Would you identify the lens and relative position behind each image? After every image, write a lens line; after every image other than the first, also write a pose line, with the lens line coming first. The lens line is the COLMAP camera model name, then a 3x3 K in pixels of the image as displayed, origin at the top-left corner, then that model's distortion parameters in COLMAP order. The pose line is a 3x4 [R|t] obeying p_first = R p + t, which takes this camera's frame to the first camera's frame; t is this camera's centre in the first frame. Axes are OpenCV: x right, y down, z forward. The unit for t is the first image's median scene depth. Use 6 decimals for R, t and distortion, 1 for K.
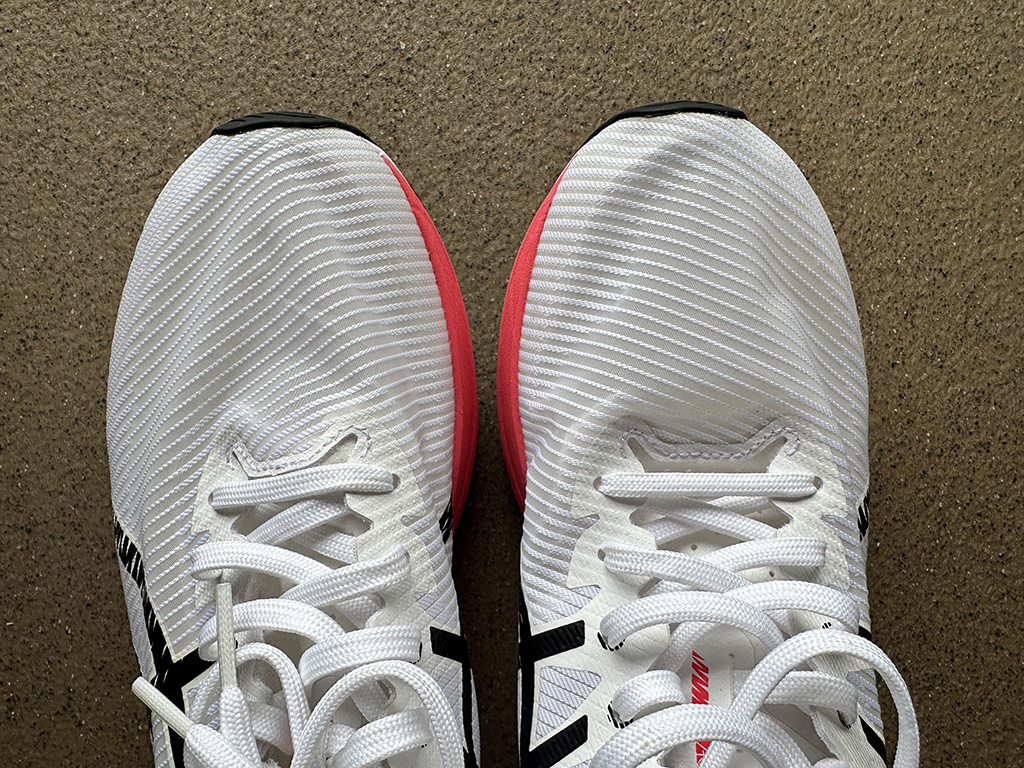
lens RADIAL K [[761.0, 0, 492.7], [0, 761.0, 421.4], [0, 0, 1]] dist [-0.010358, 0.004858]
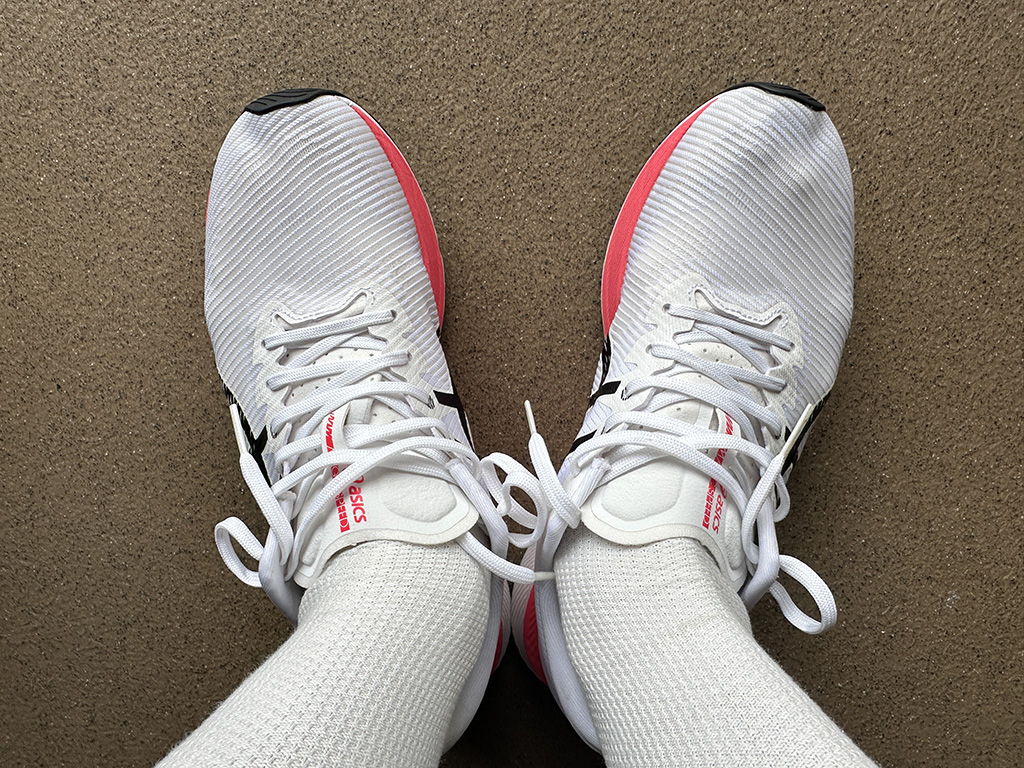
lens RADIAL K [[761.0, 0, 492.7], [0, 761.0, 421.4], [0, 0, 1]] dist [-0.010358, 0.004858]
pose [[0.999233, 0.000824, -0.039147, 0.620124], [0.006922, 0.980314, 0.197324, 0.289810], [0.038539, -0.197444, 0.979556, -0.493764]]
